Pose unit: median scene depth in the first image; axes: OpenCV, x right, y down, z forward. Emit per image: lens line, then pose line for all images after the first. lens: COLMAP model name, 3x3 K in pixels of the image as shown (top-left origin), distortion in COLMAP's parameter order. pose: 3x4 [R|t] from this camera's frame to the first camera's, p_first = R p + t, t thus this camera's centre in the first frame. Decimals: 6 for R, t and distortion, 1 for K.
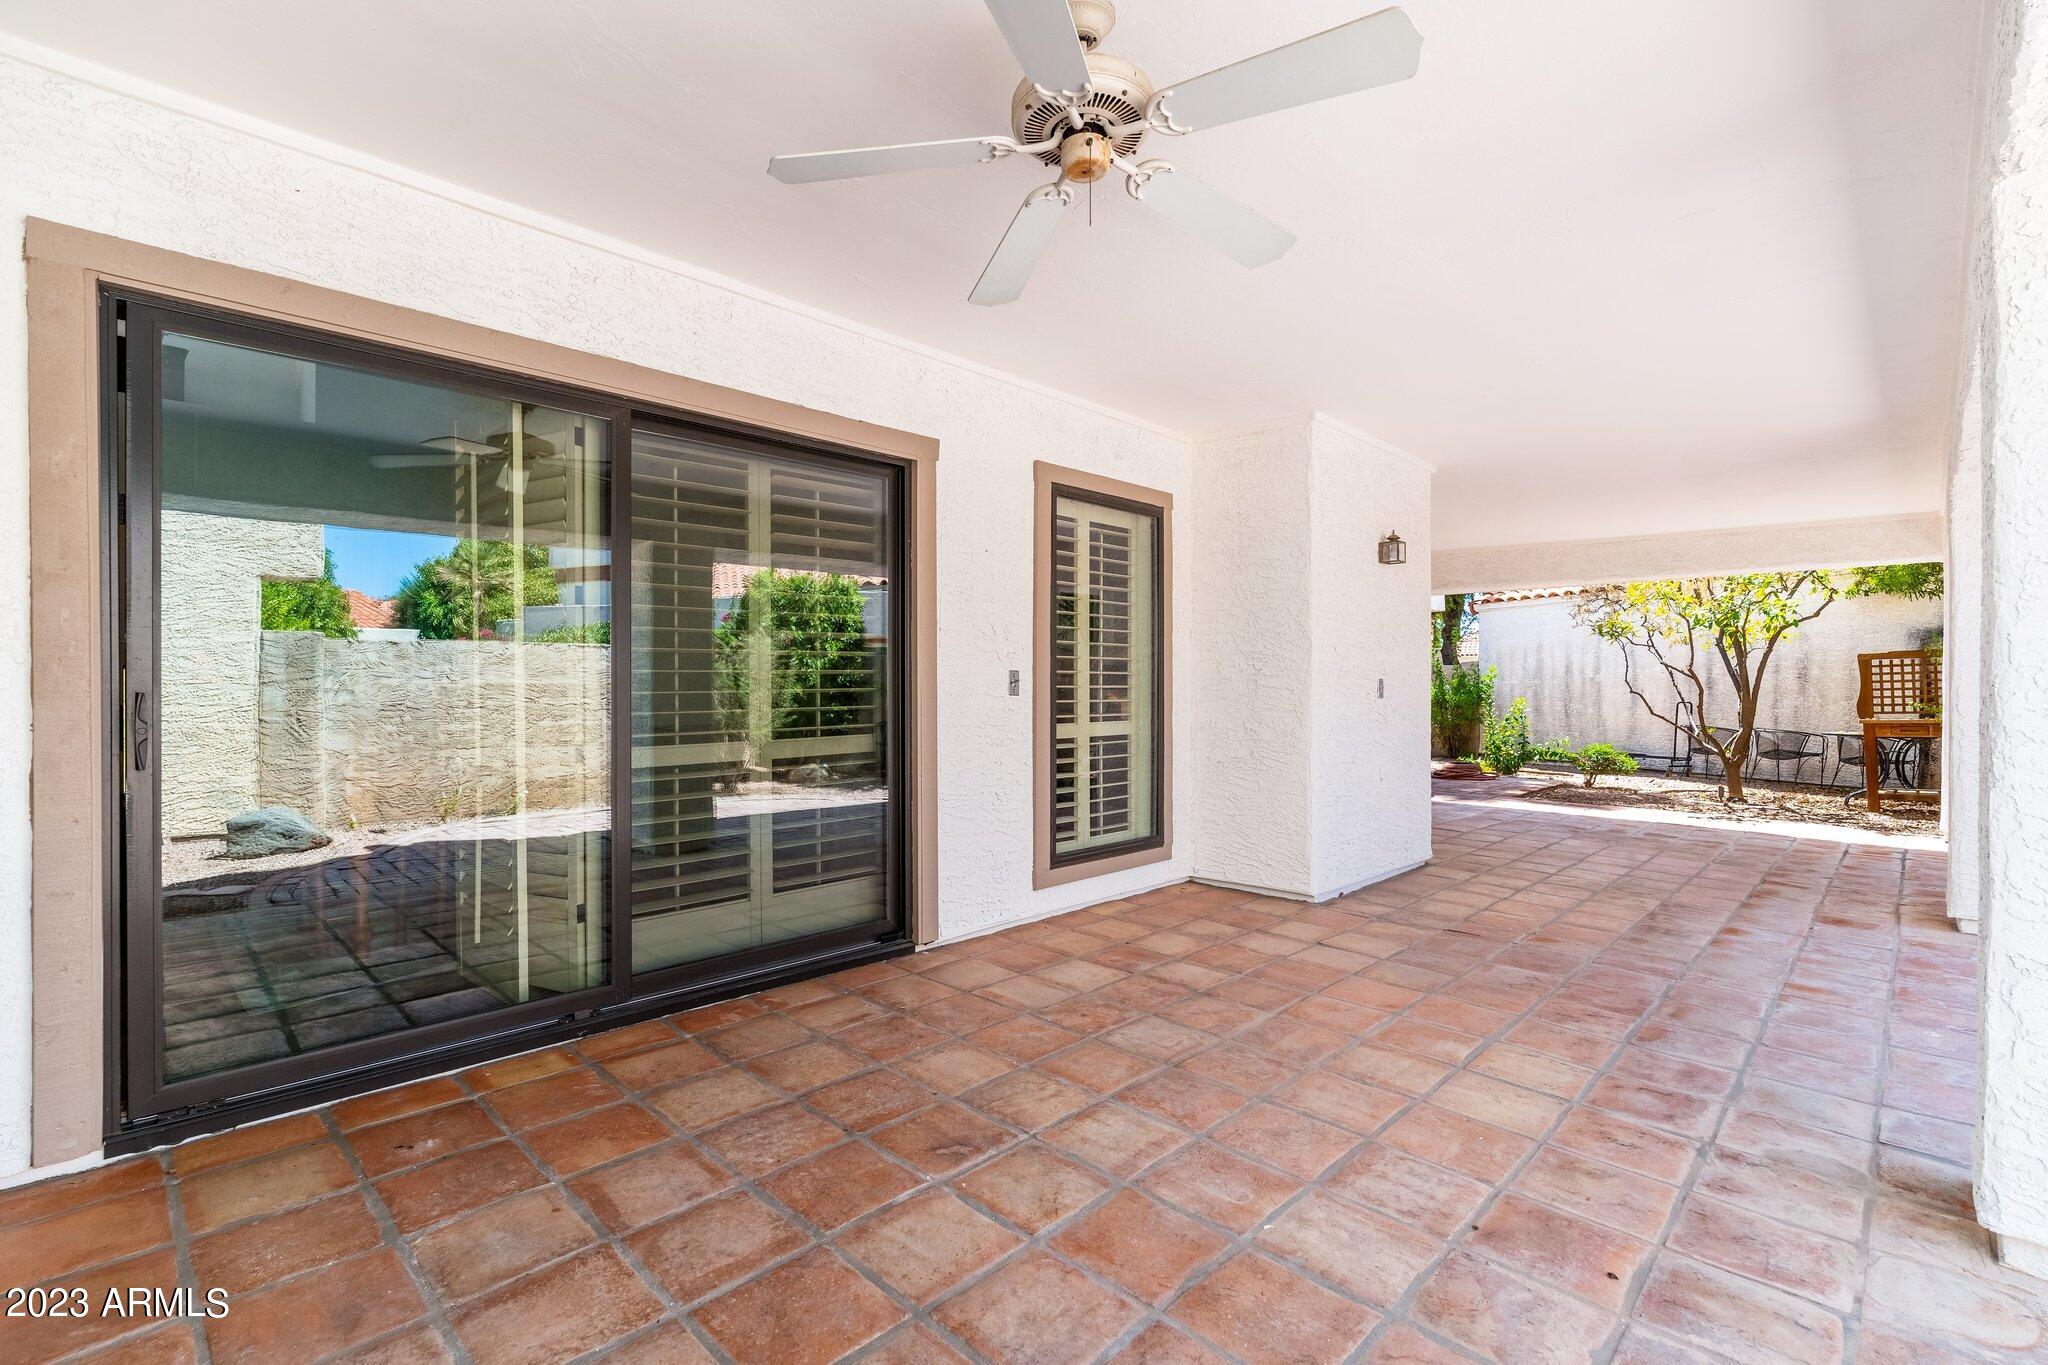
lens RADIAL K [[921.8, 0, 1017.7], [0, 921.8, 687.3], [0, 0, 1]] dist [-0.002123, -0.000063]
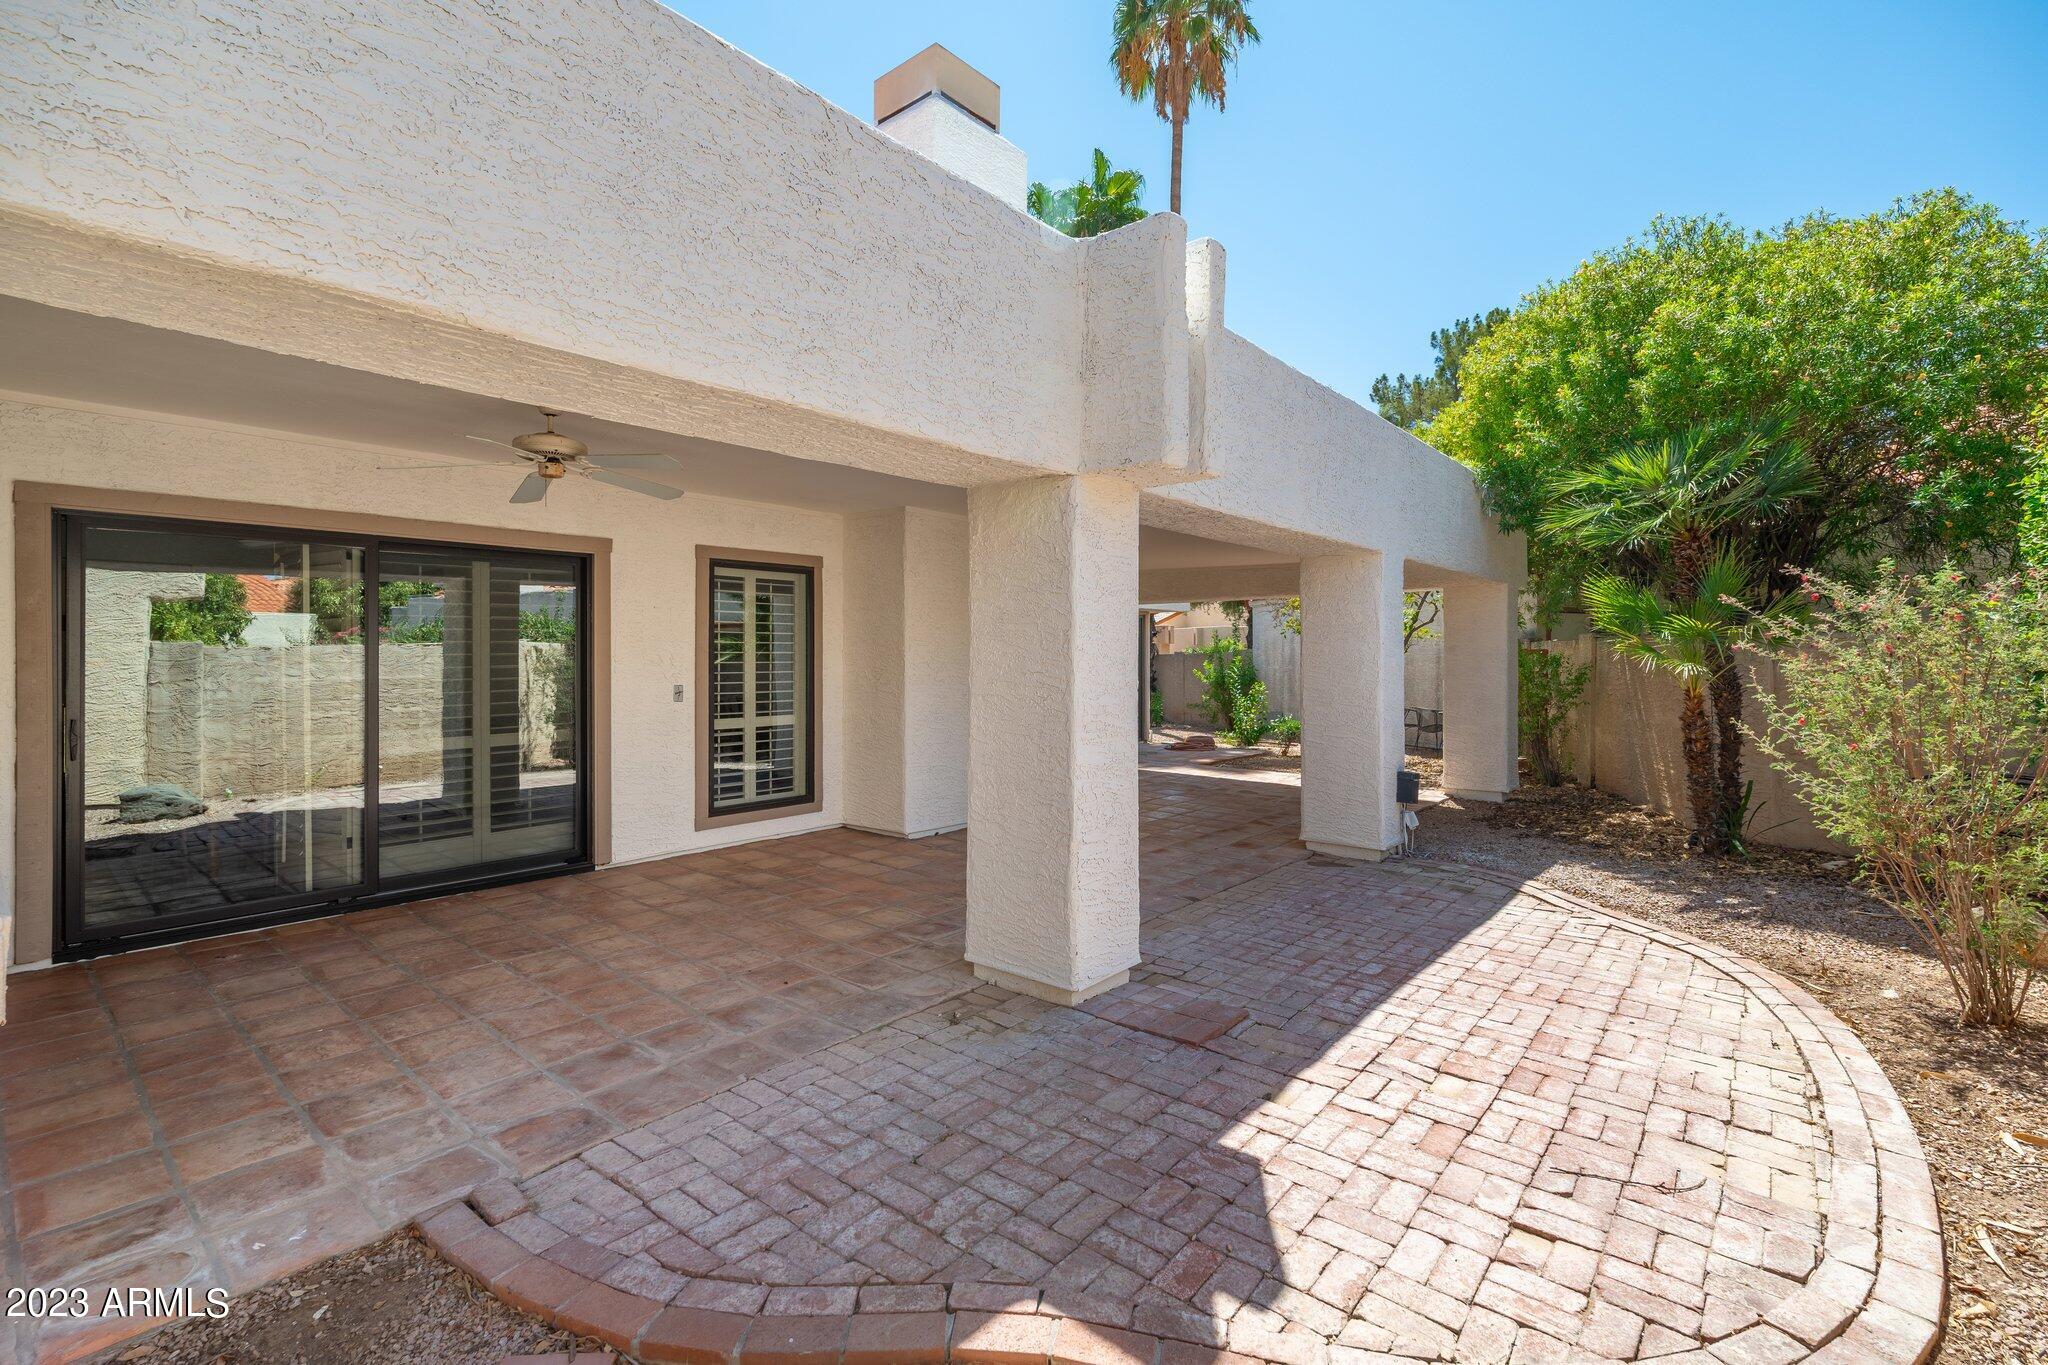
lens RADIAL K [[911.4, 0, 1022.6], [0, 911.4, 649.1], [0, 0, 1]] dist [-0.001073, -0.000339]
pose [[0.997391, -0.001697, 0.072163, 0.566533], [0.002448, 0.999944, -0.010332, -0.076111], [-0.072141, 0.010482, 0.997339, -0.665561]]
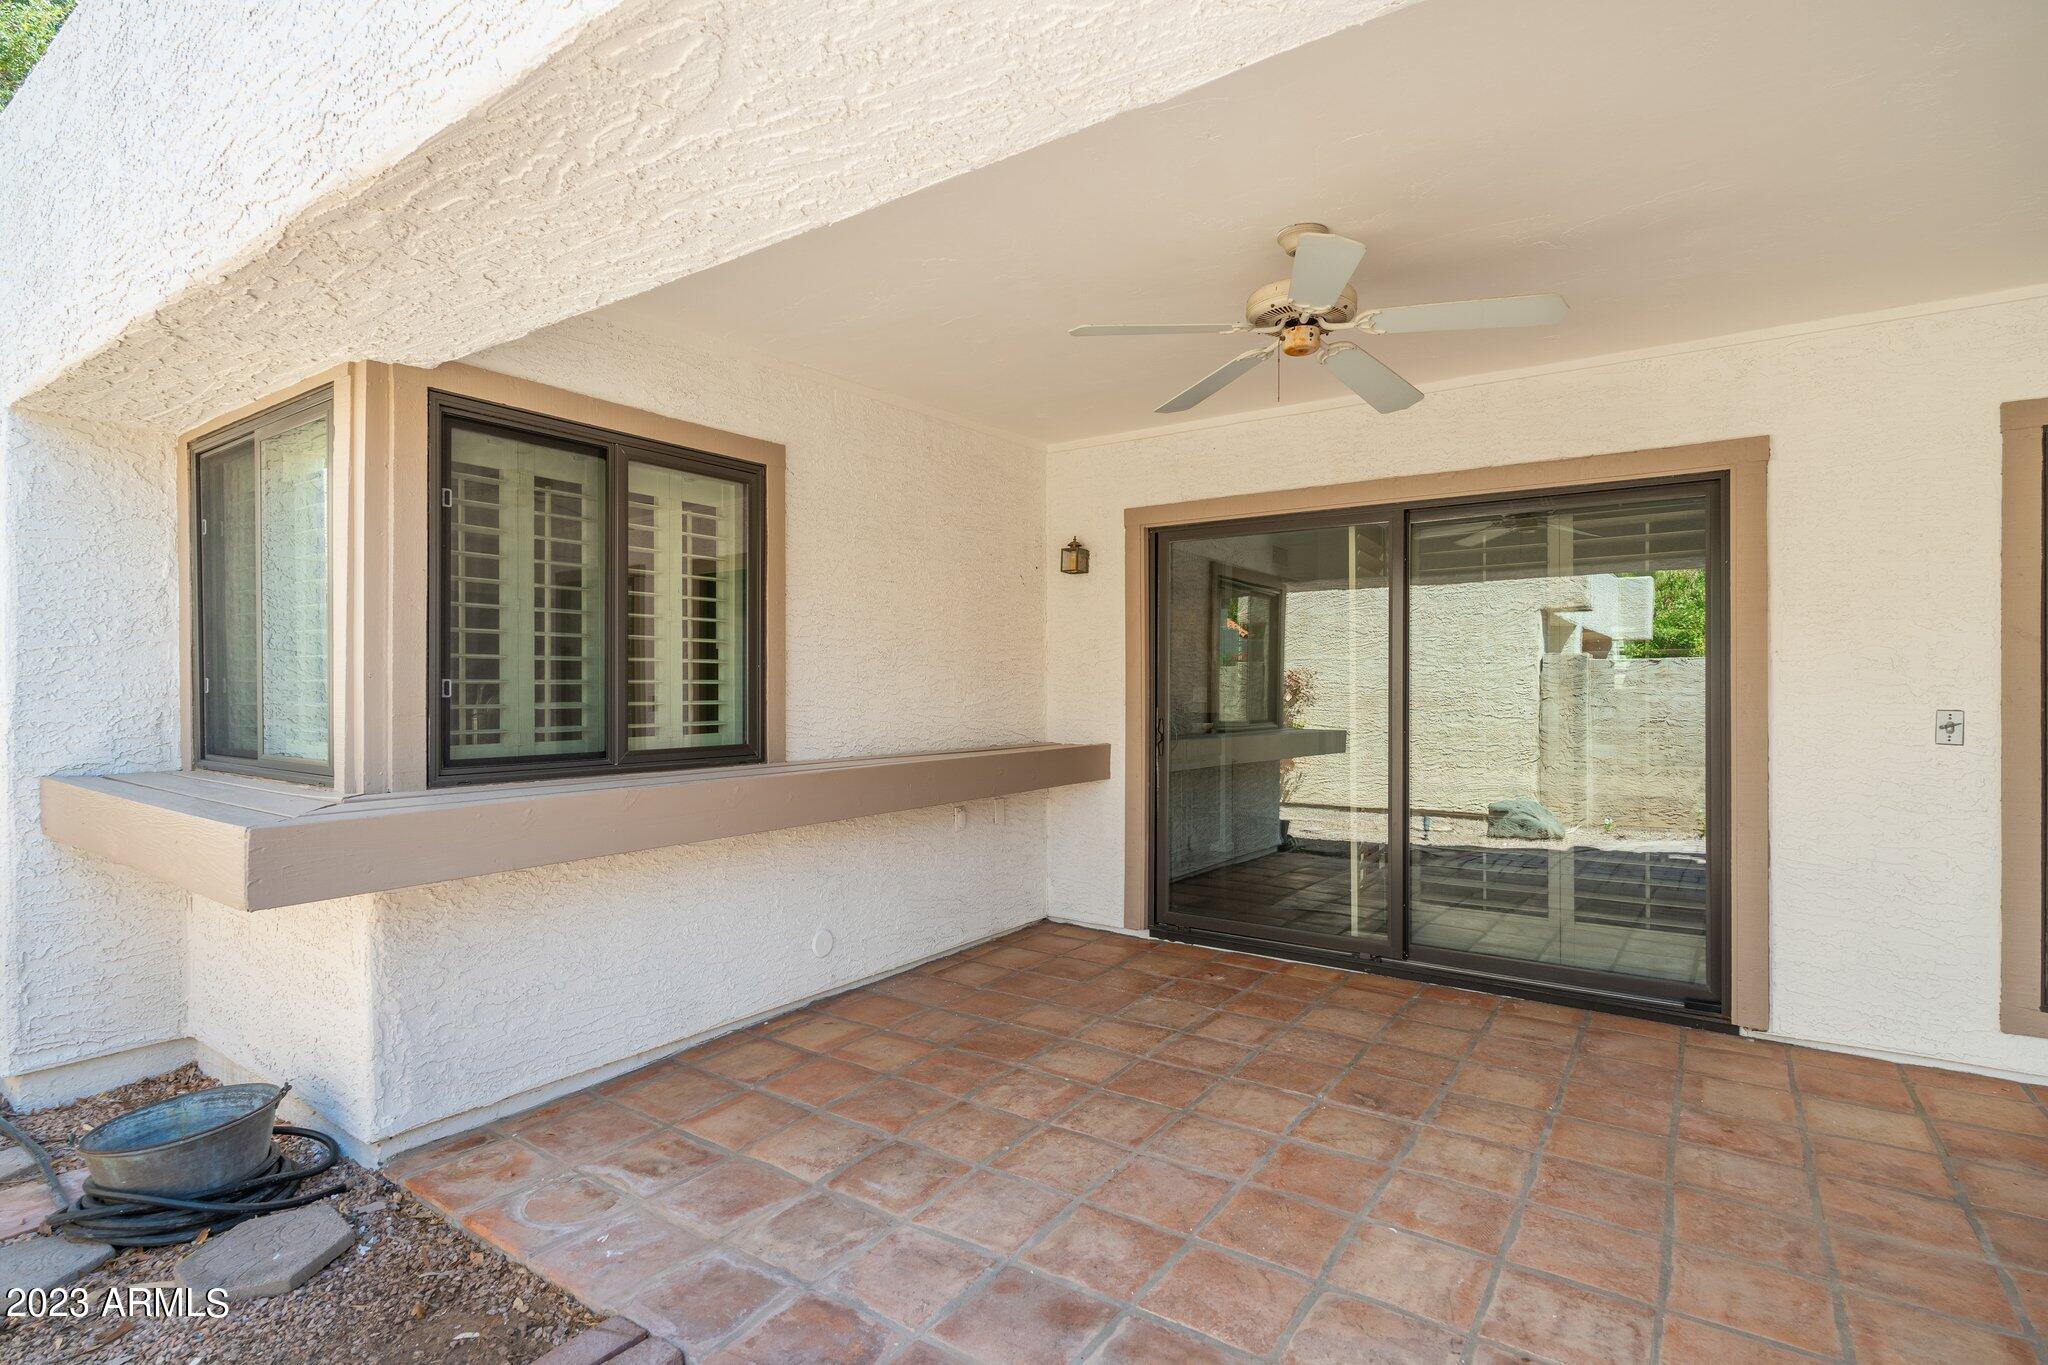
lens RADIAL K [[1007.5, 0, 1023.7], [0, 1007.5, 674.1], [0, 0, 1]] dist [-0.001976, 0.000114]
pose [[0.171720, -0.009266, -0.985102, 0.813712], [-0.005335, 0.999932, -0.010336, -0.044590], [0.985131, 0.007031, 0.171659, 0.196432]]
